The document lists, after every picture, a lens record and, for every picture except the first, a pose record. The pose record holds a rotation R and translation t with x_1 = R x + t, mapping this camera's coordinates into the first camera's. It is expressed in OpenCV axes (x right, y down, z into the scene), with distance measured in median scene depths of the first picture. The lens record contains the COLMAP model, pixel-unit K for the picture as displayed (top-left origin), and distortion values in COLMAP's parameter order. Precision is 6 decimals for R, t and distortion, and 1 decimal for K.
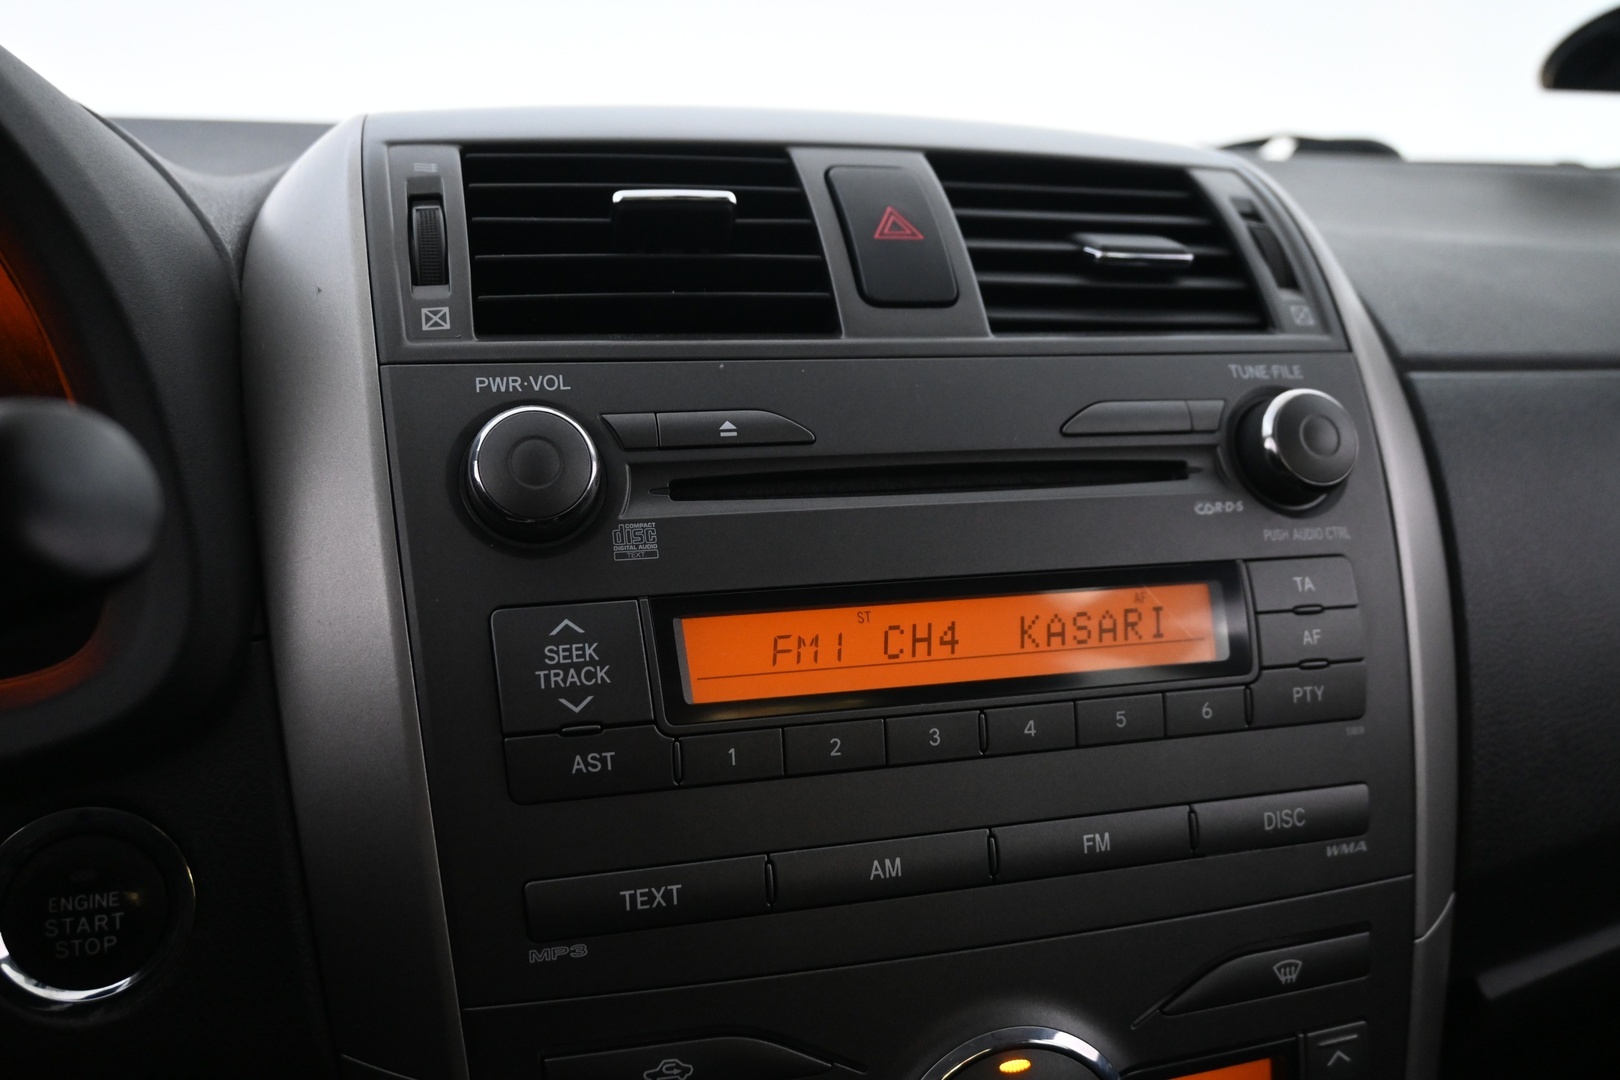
lens RADIAL K [[1467.4, 0, 810.0], [0, 1467.4, 540.0], [0, 0, 1]] dist [0.014228, -0.081486]
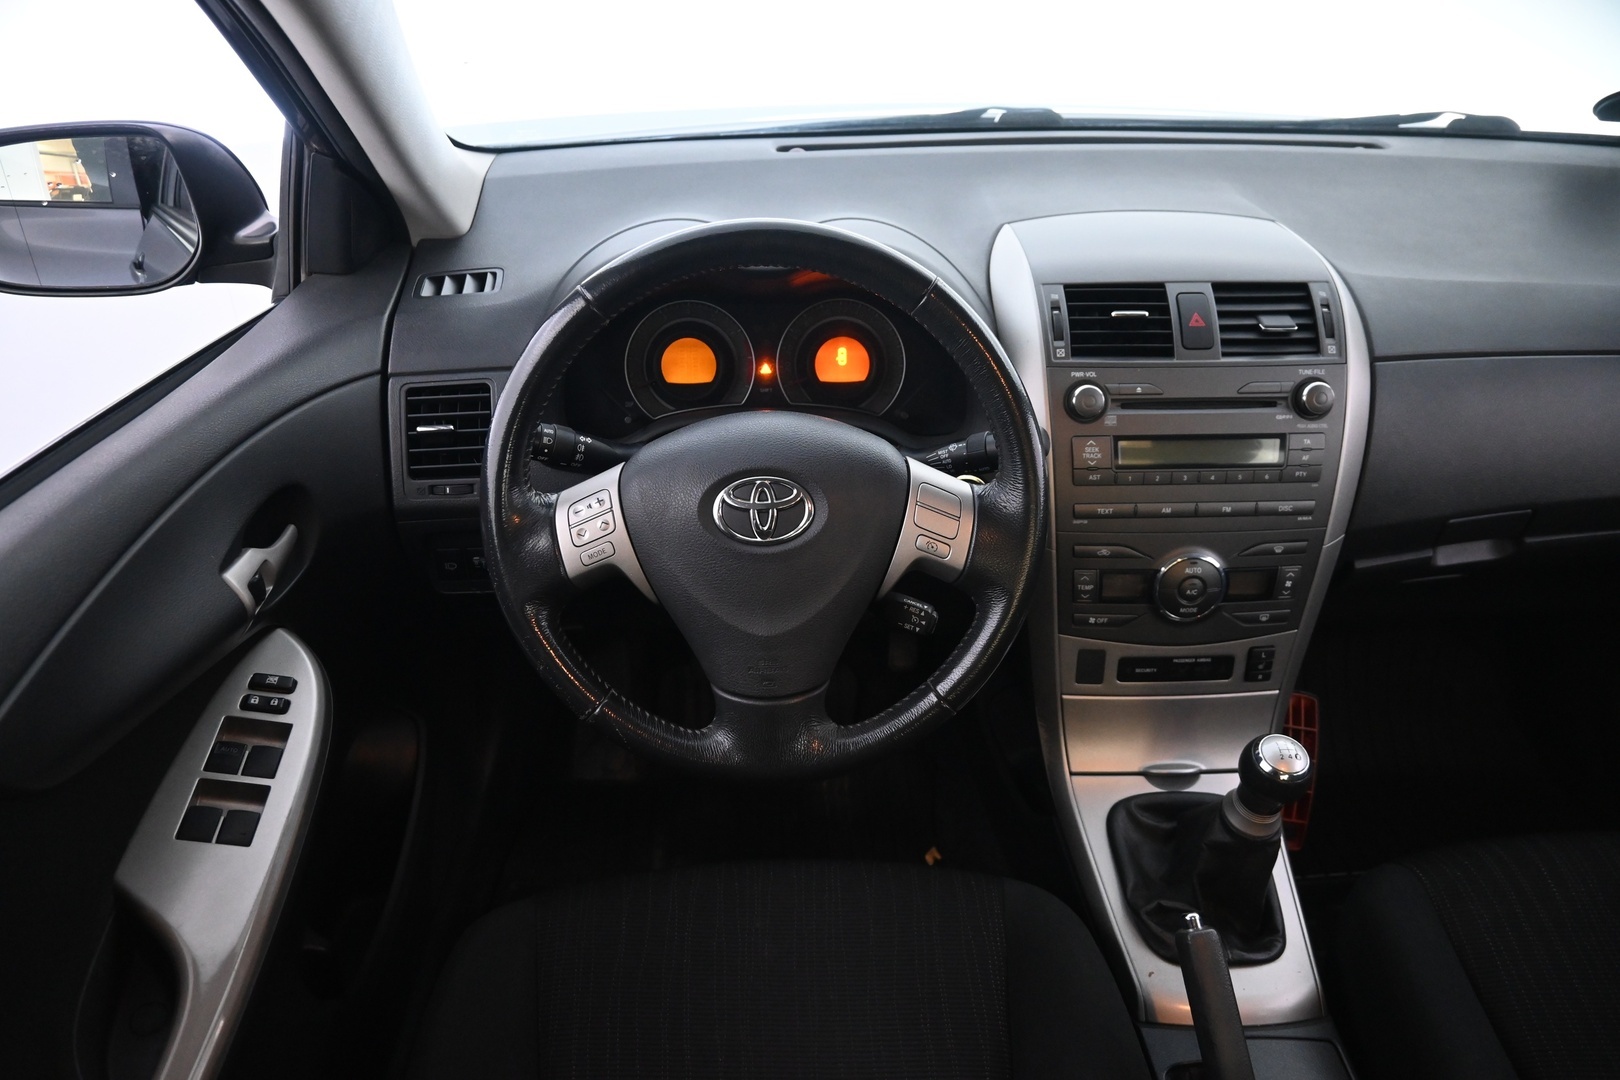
lens RADIAL K [[1273.3, 0, 743.0], [0, 1273.3, 537.7], [0, 0, 1]] dist [0.000516, 0.000722]
pose [[0.964329, 0.122784, -0.234509, -0.211397], [-0.045846, 0.949997, 0.308876, -0.641855], [0.260708, -0.287106, 0.921738, -2.225015]]
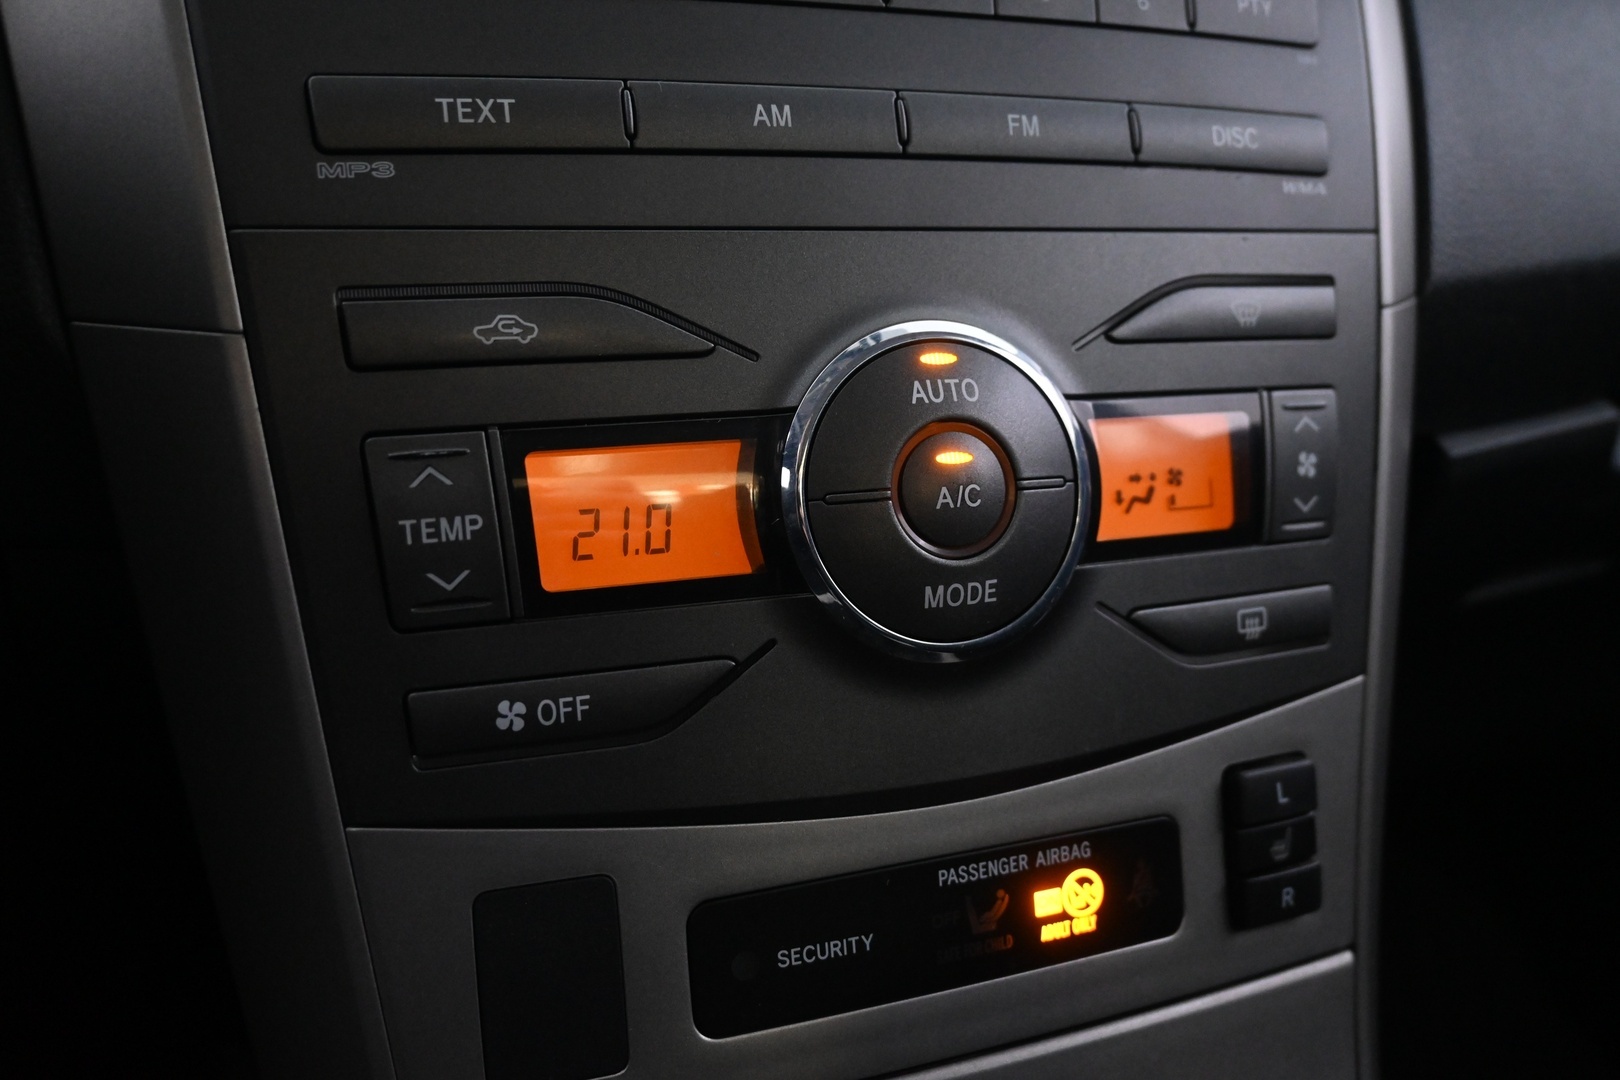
lens RADIAL K [[1467.4, 0, 810.0], [0, 1467.4, 540.0], [0, 0, 1]] dist [0.014228, -0.081486]
pose [[0.994833, -0.036061, 0.094908, -0.011934], [0.037824, 0.999142, -0.016852, 0.438227], [-0.094219, 0.020354, 0.995343, 0.184751]]
